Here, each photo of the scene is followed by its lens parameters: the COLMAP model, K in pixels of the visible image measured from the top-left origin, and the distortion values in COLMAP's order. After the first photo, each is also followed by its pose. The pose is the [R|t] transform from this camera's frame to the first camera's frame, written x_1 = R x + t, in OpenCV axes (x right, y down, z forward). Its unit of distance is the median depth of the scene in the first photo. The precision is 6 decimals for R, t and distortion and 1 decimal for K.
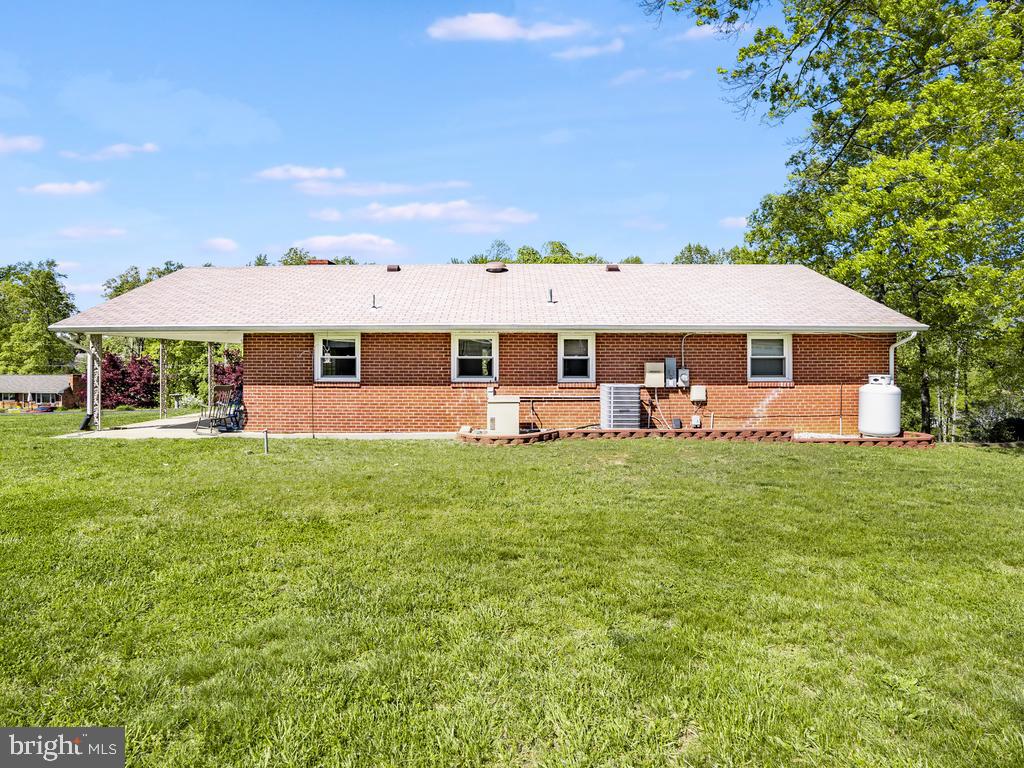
lens RADIAL K [[511.9, 0, 531.8], [0, 511.9, 351.2], [0, 0, 1]] dist [-0.002047, -0.000299]
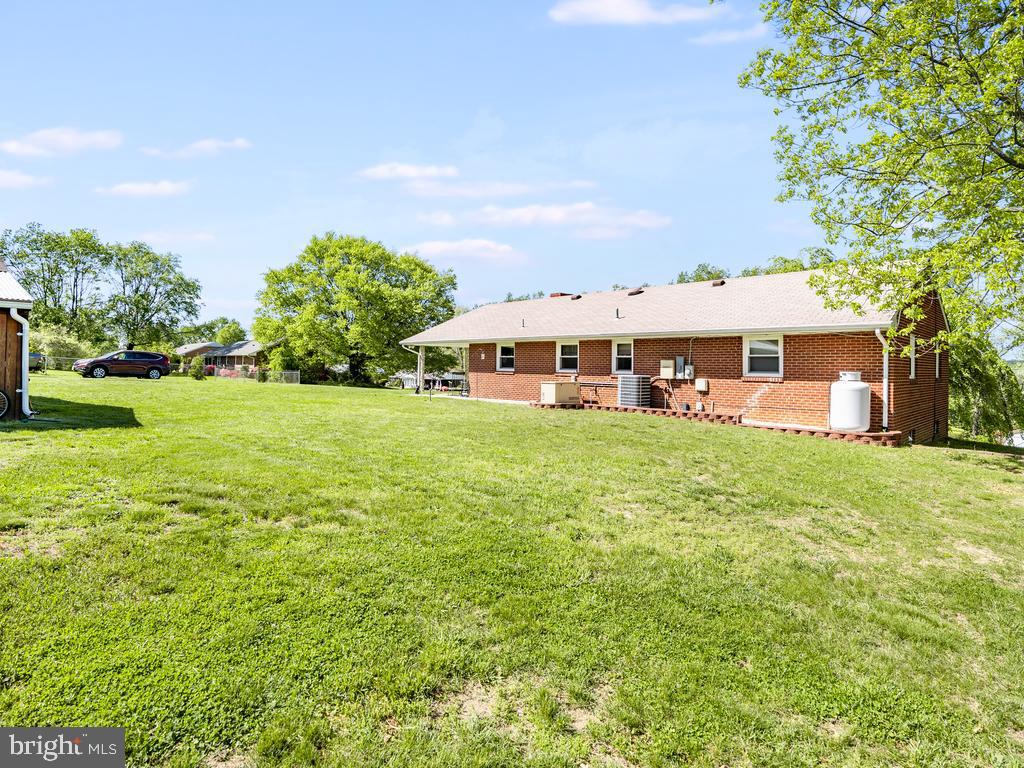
lens RADIAL K [[511.9, 0, 531.8], [0, 511.9, 351.2], [0, 0, 1]] dist [-0.002047, -0.000299]
pose [[0.717926, -0.010687, -0.696037, 0.903068], [0.016513, 0.999862, 0.001681, -0.009022], [0.695923, -0.012700, 0.718004, -0.194215]]
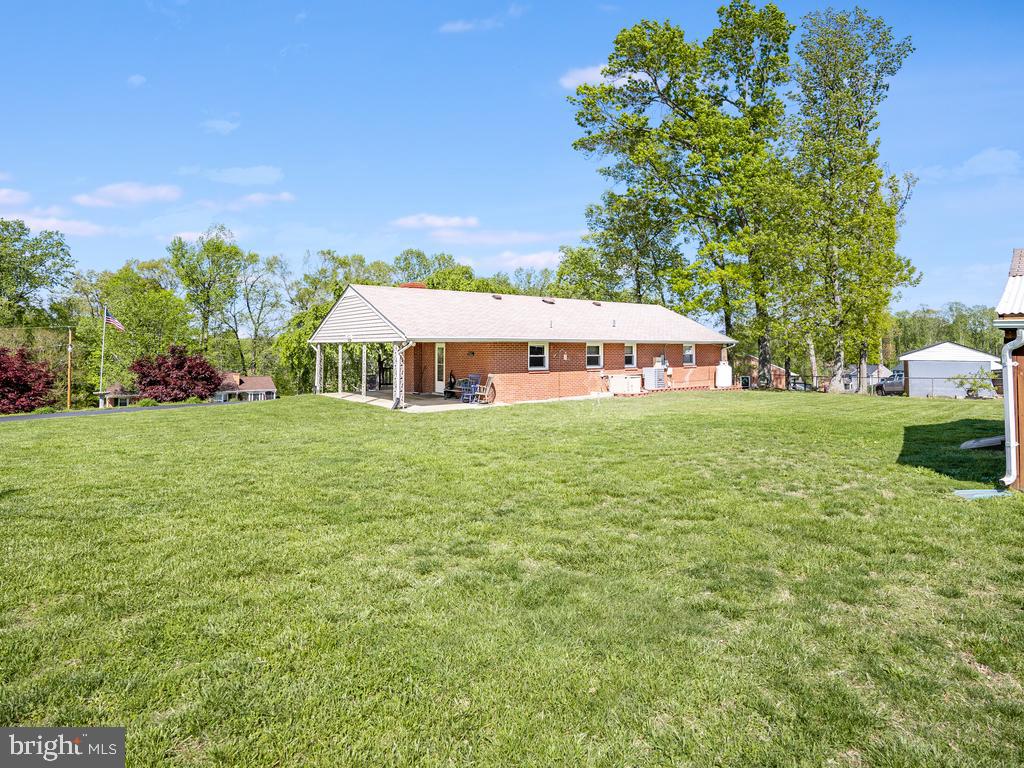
lens RADIAL K [[511.9, 0, 531.8], [0, 511.9, 351.2], [0, 0, 1]] dist [-0.002047, -0.000299]
pose [[0.795299, -0.002133, 0.606213, -1.431841], [-0.003258, 0.999964, 0.007792, -0.017390], [-0.606208, -0.008172, 0.795264, -0.354069]]
